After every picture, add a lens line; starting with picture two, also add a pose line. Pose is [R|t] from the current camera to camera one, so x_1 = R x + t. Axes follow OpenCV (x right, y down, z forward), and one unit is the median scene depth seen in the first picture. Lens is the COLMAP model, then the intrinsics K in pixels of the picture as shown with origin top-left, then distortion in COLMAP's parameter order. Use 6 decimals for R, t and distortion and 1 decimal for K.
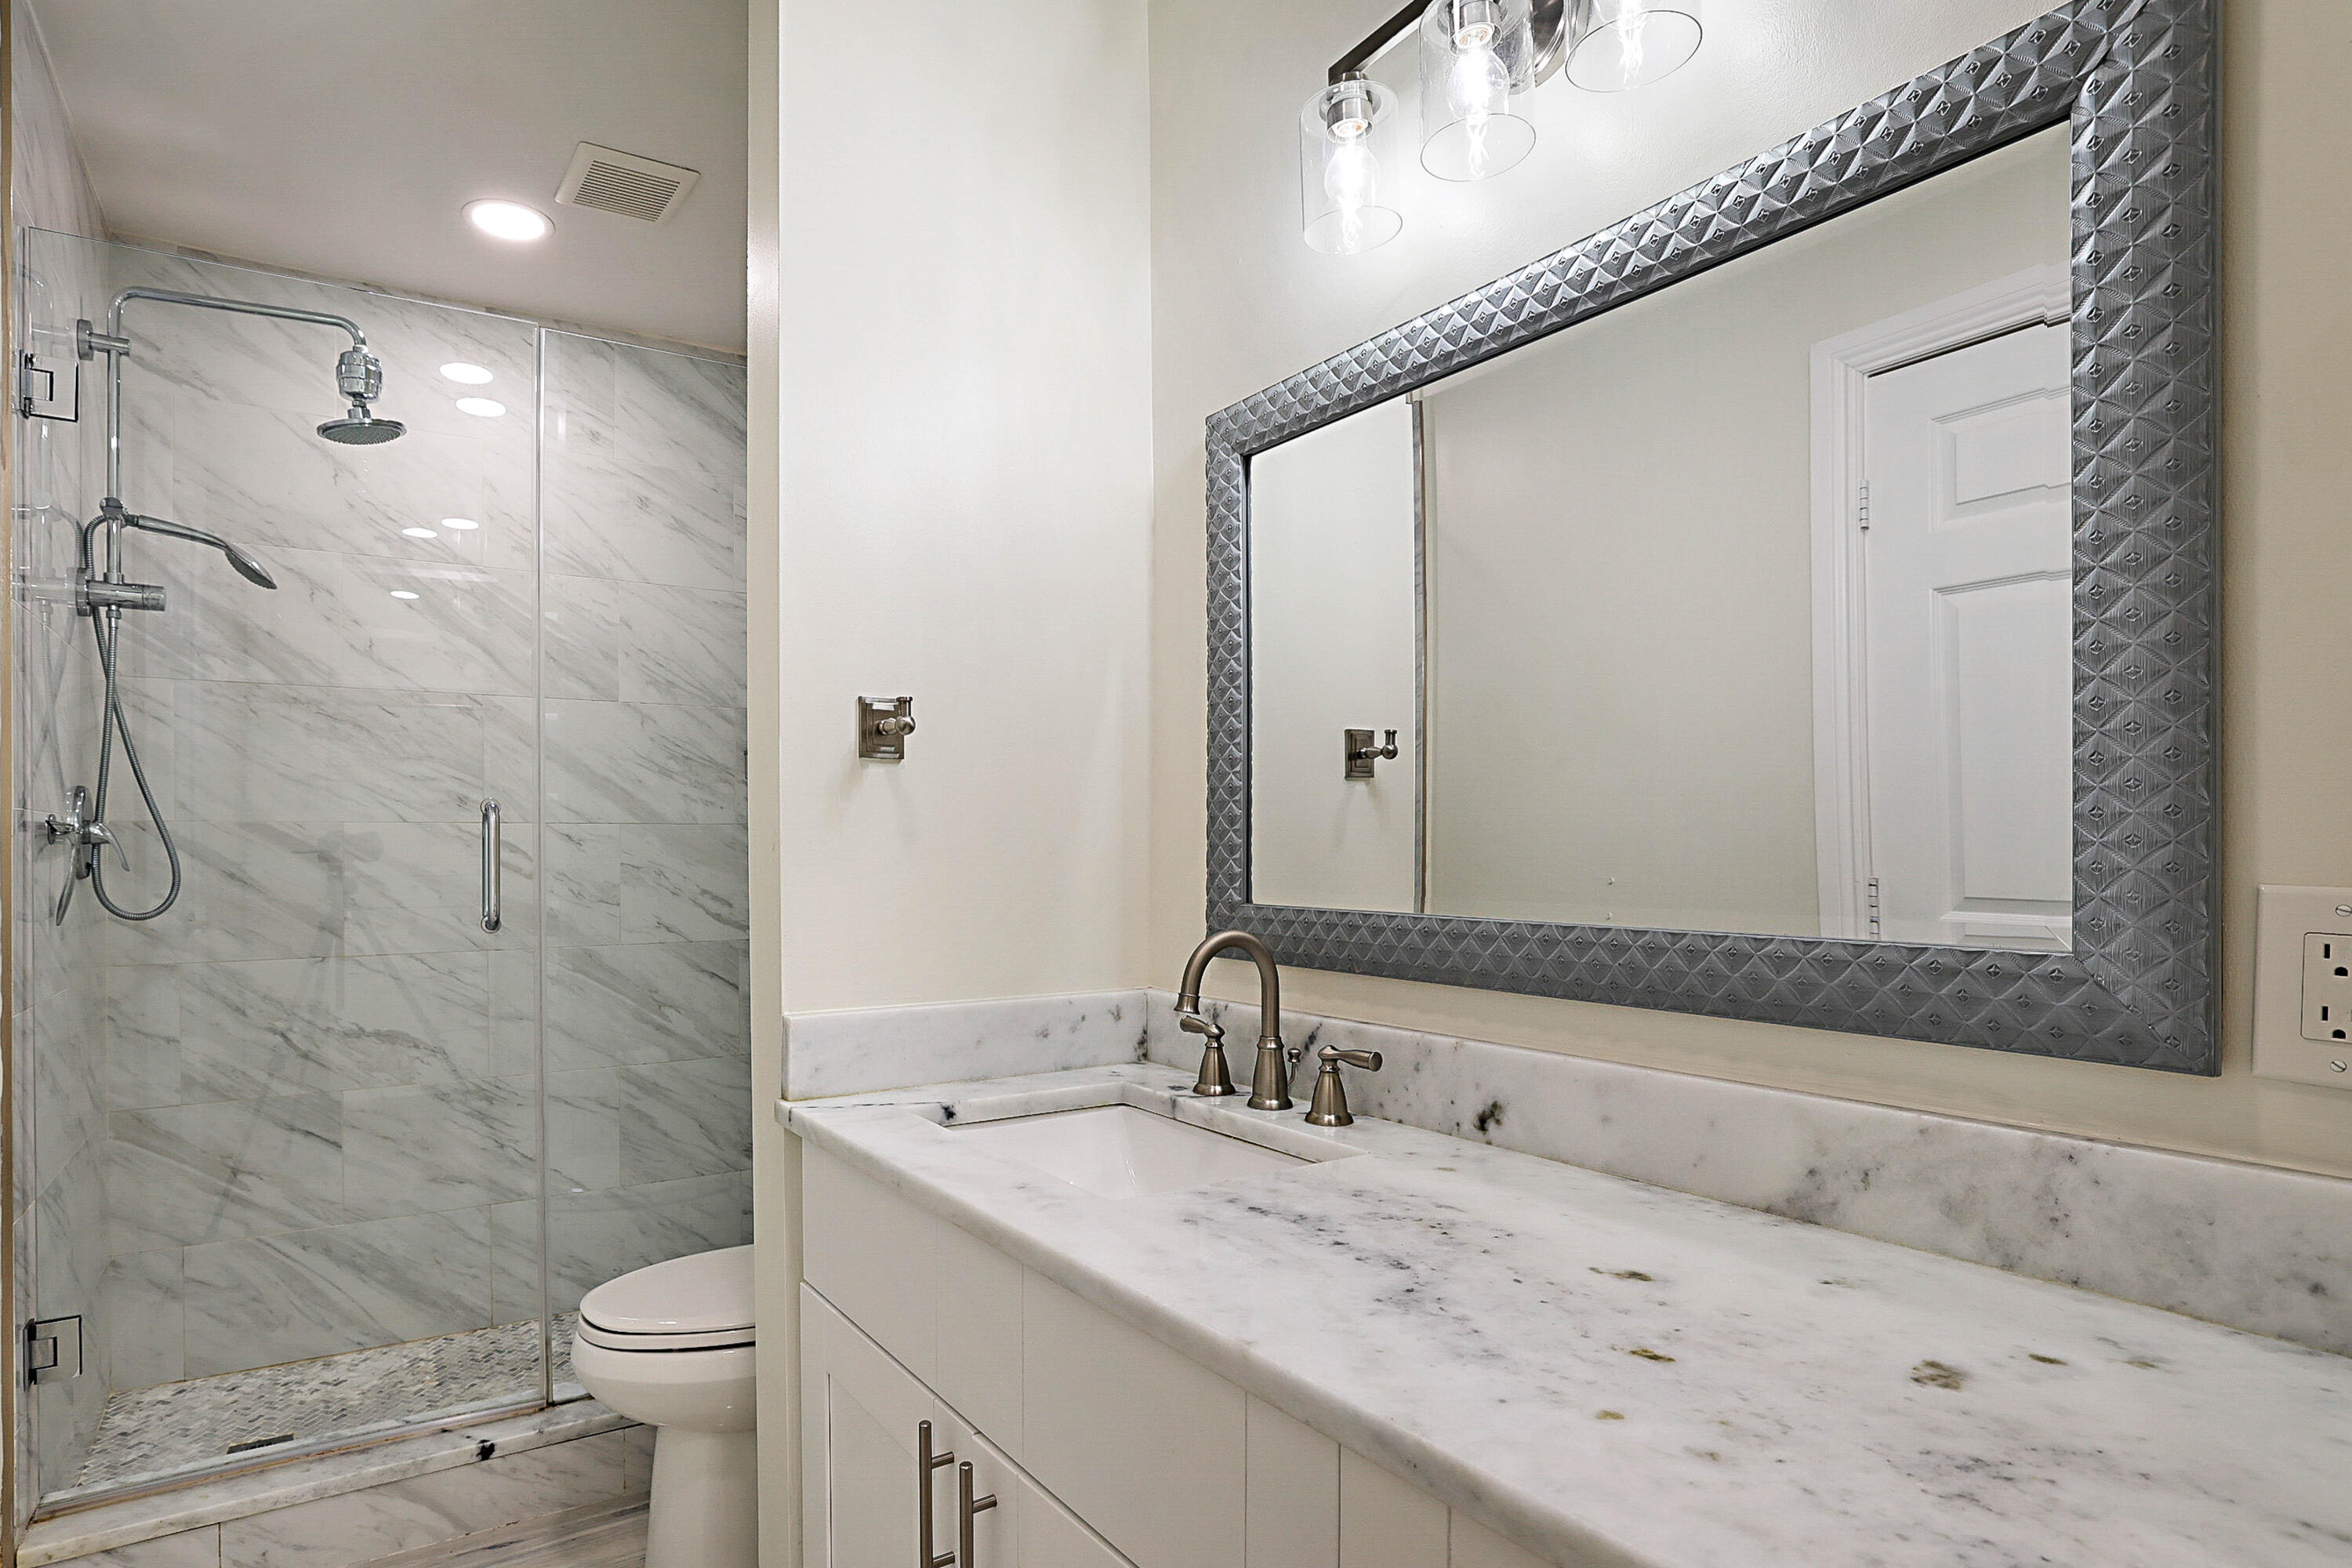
lens RADIAL K [[1115.7, 0, 998.8], [0, 1115.7, 830.8], [0, 0, 1]] dist [-0.024461, 0.006418]
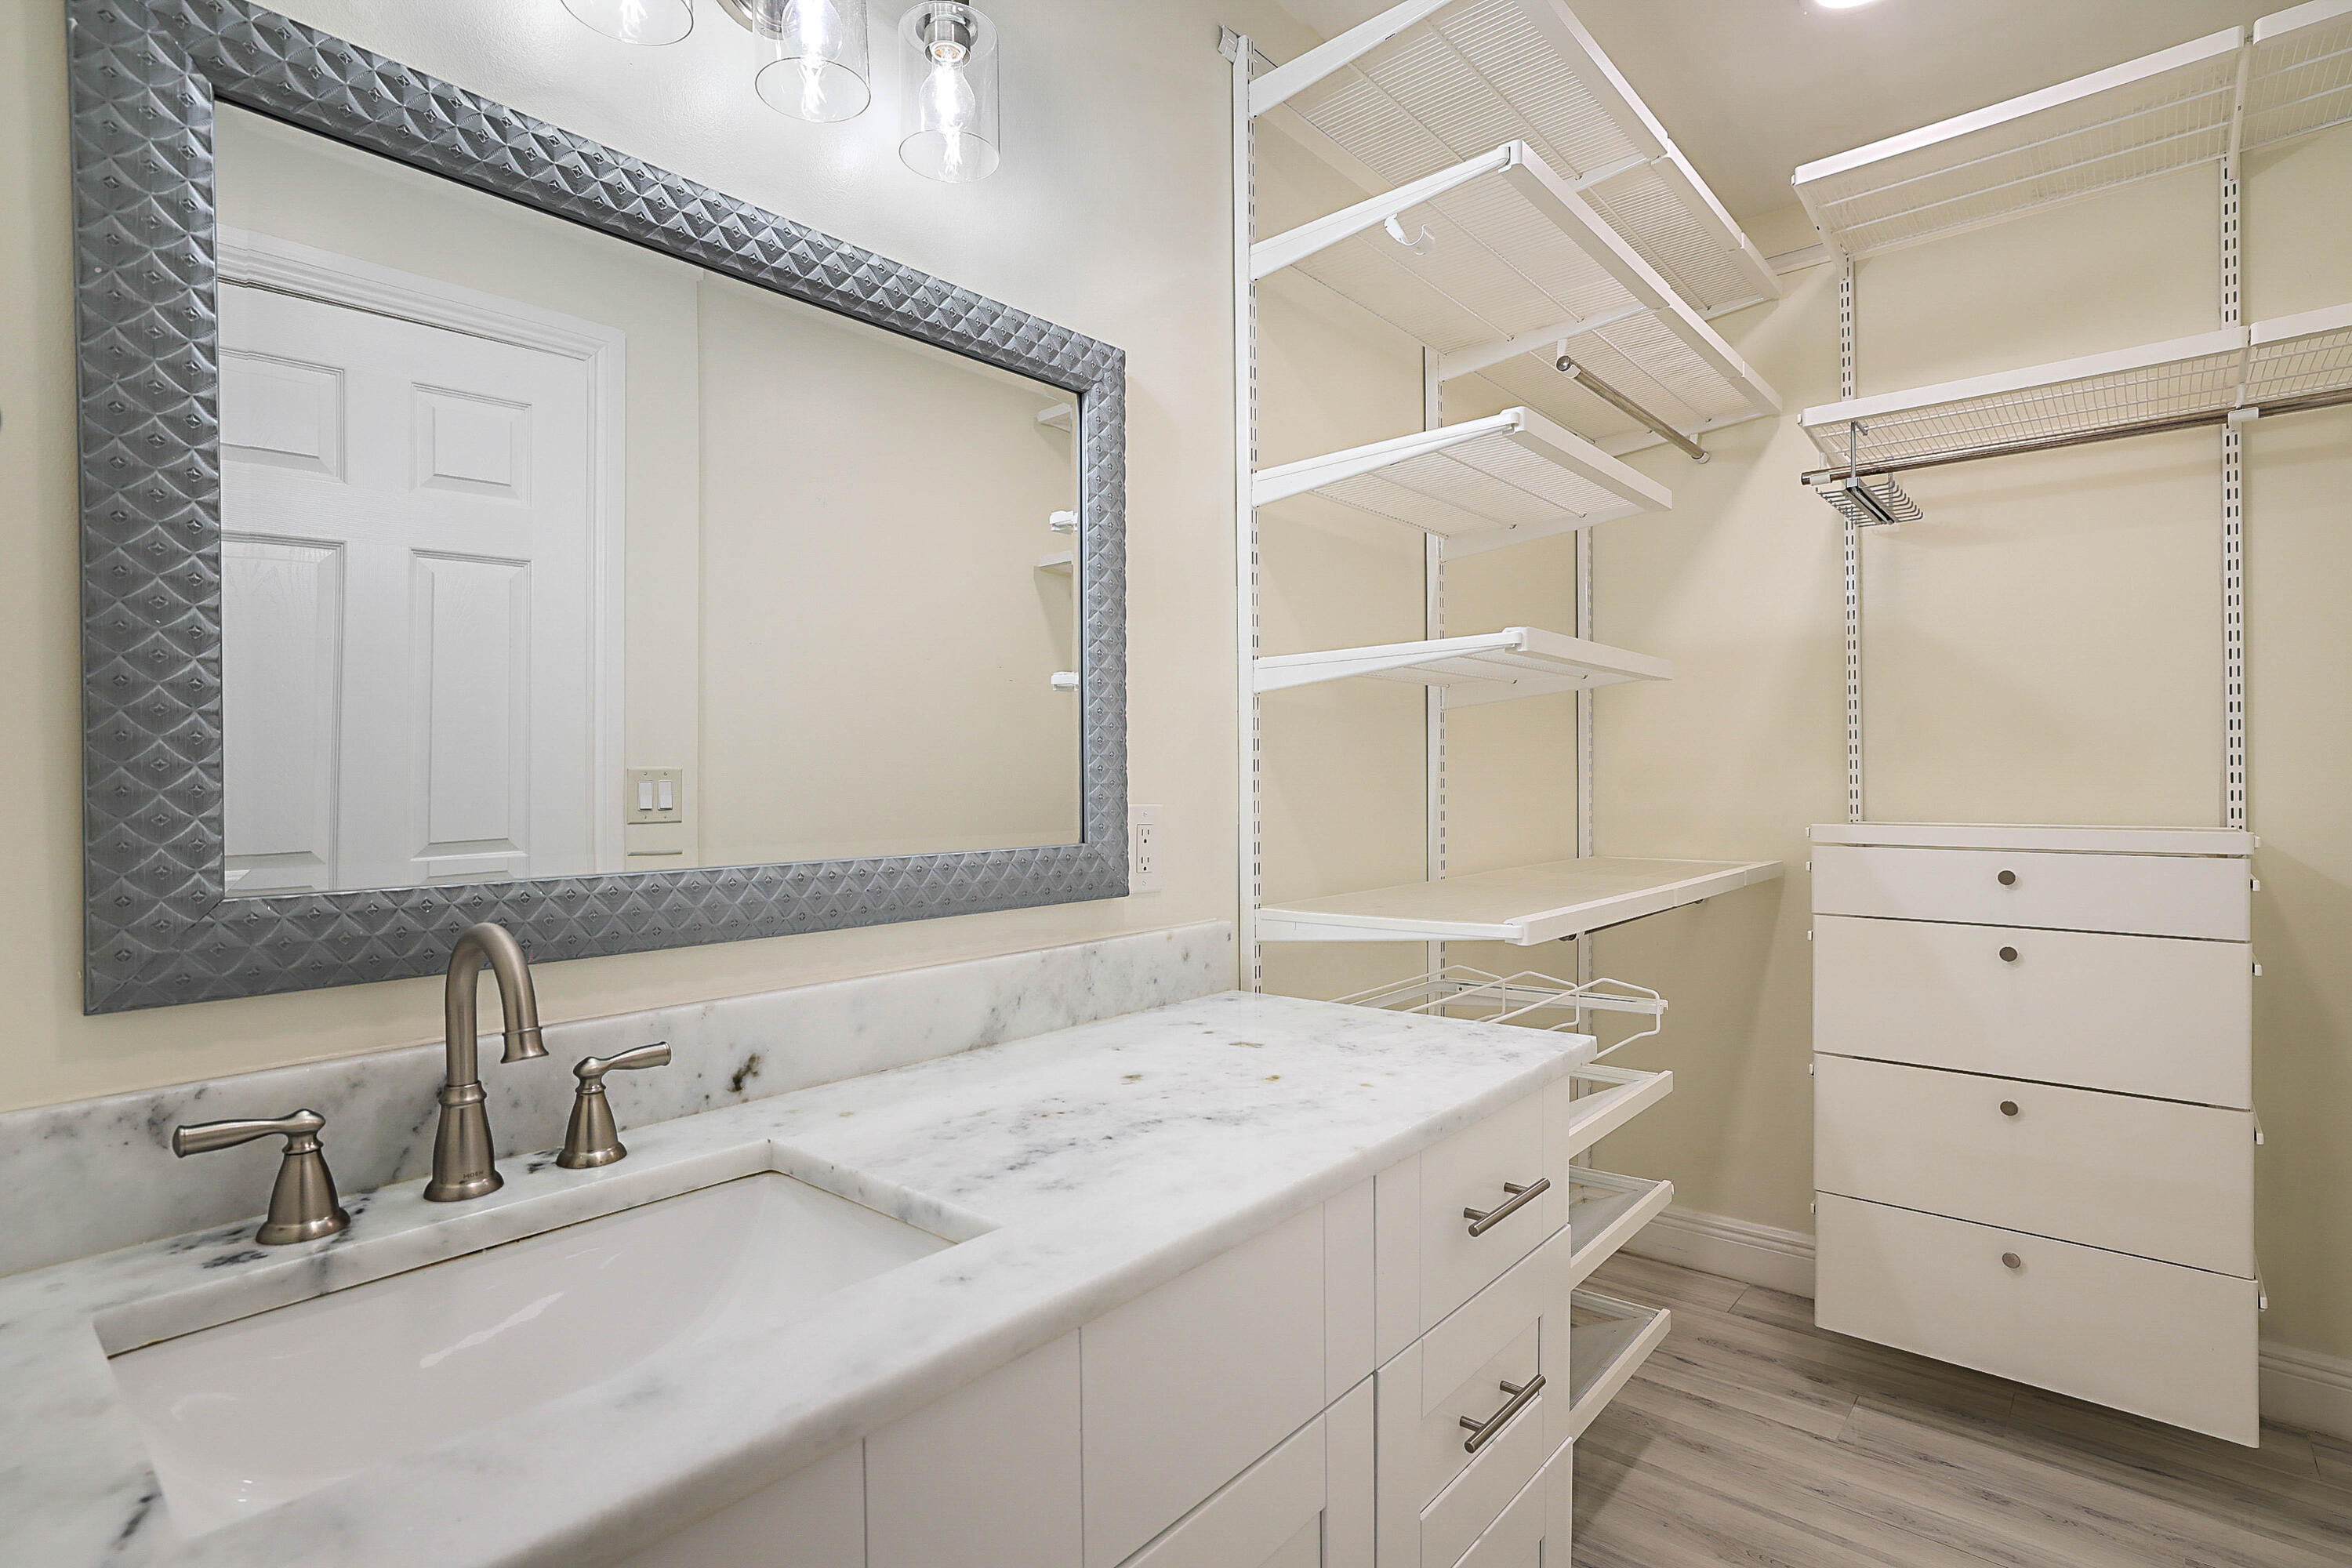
lens RADIAL K [[1143.9, 0, 1168.5], [0, 1143.9, 776.5], [0, 0, 1]] dist [-0.021415, 0.013829]
pose [[-0.291885, 0.011623, 0.956383, -0.749542], [-0.003960, 0.999903, -0.013361, 0.017695], [-0.956445, -0.007687, -0.291811, 1.164008]]
